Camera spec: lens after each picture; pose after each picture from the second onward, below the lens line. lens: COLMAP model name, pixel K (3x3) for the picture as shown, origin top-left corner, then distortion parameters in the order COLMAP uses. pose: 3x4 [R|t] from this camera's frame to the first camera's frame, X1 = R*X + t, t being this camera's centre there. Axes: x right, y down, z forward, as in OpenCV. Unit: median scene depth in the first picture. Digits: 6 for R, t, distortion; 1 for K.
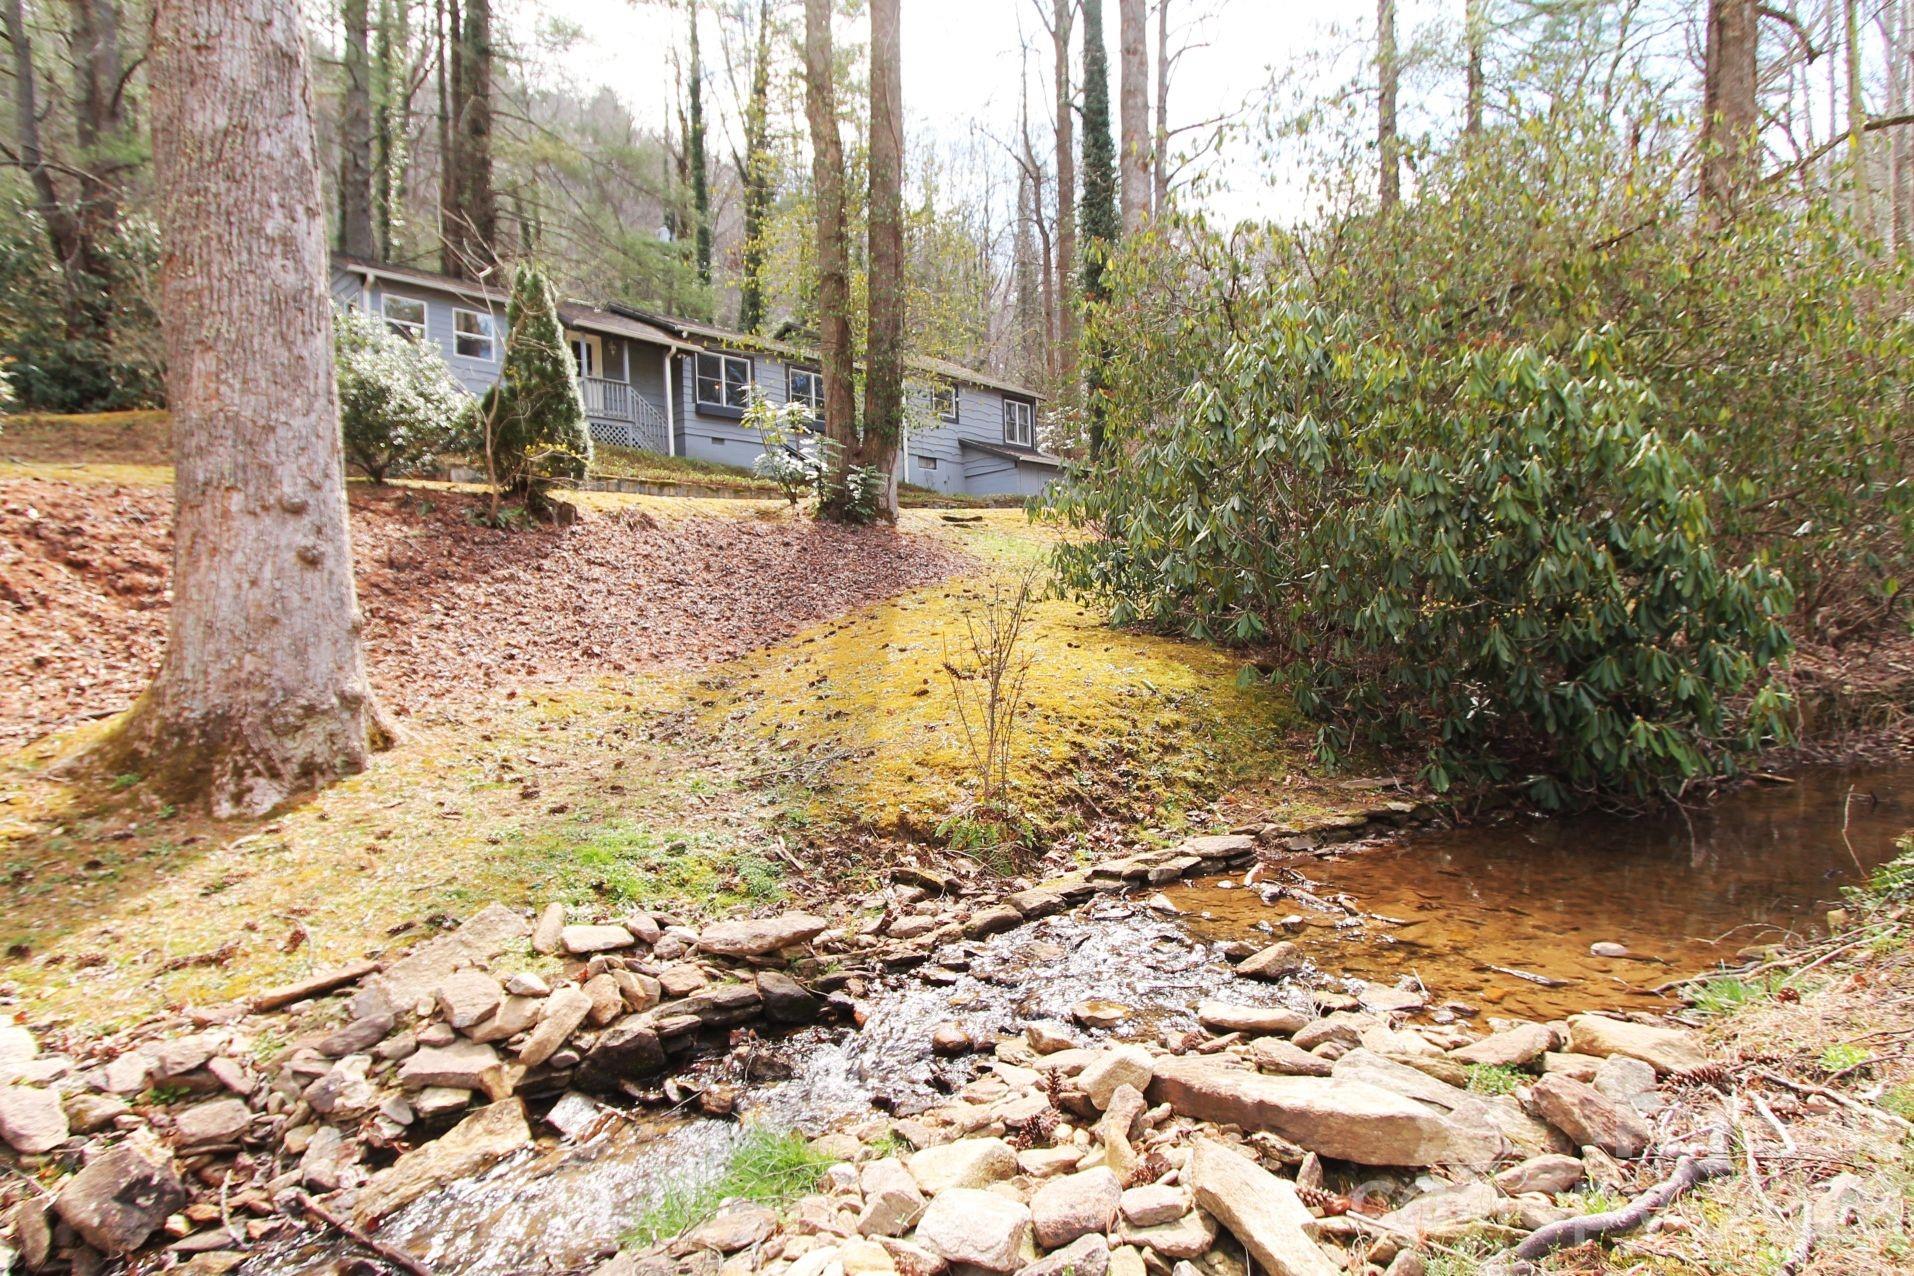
lens RADIAL K [[987.0, 0, 942.4], [0, 987.0, 637.0], [0, 0, 1]] dist [-0.018073, 0.003171]
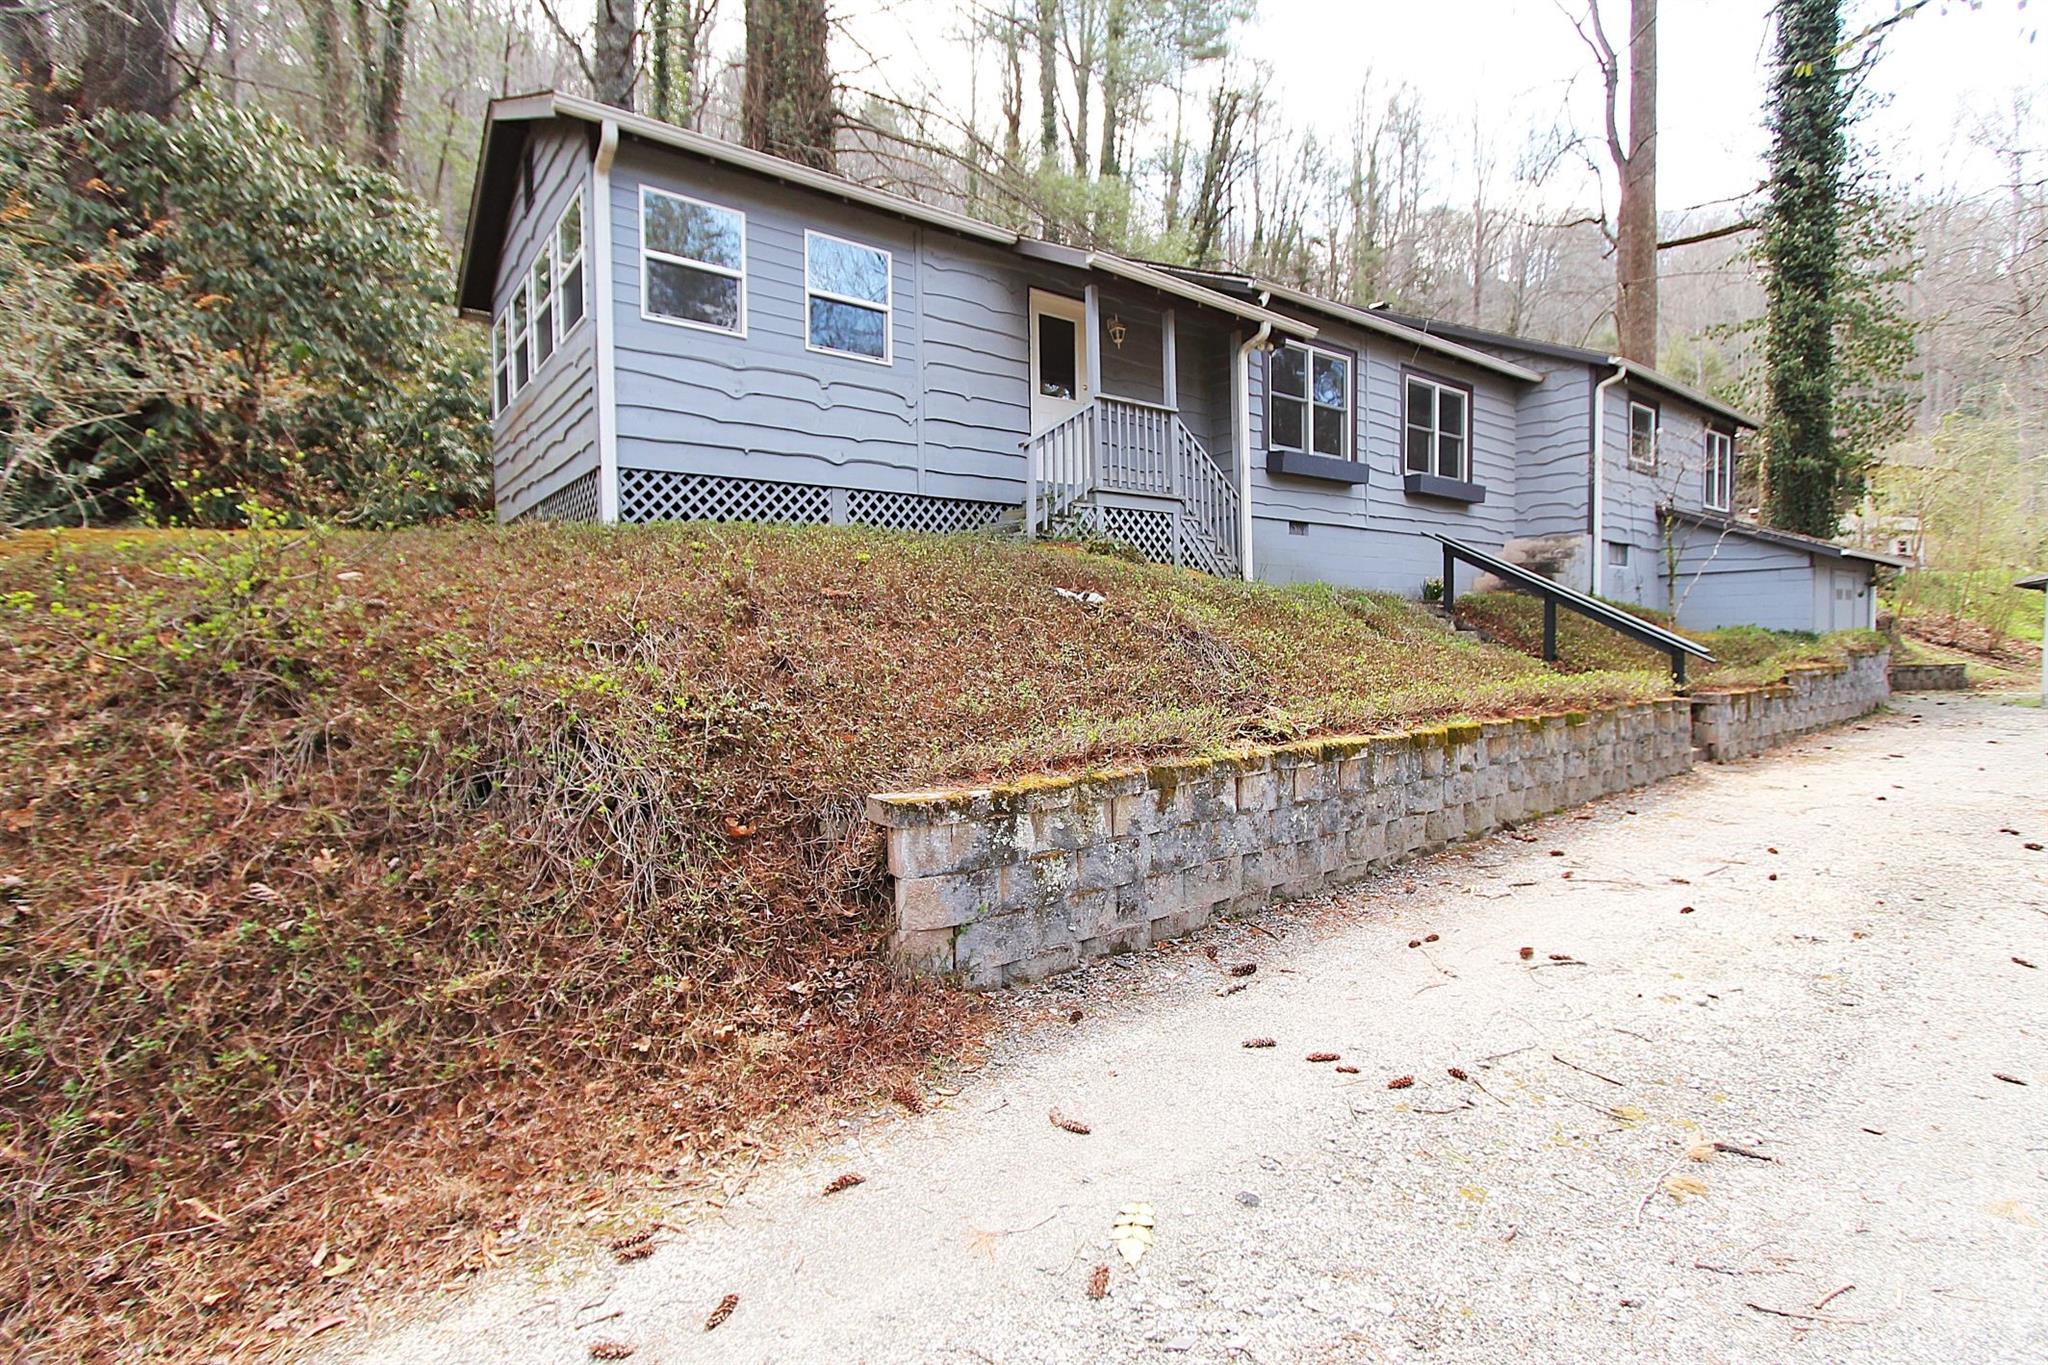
lens RADIAL K [[969.3, 0, 1026.5], [0, 969.3, 680.8], [0, 0, 1]] dist [-0.019215, 0.003670]
pose [[0.987573, 0.033792, -0.153484, -0.284244], [-0.028484, 0.998922, 0.036655, -0.138031], [0.154557, -0.031828, 0.987471, 0.513566]]
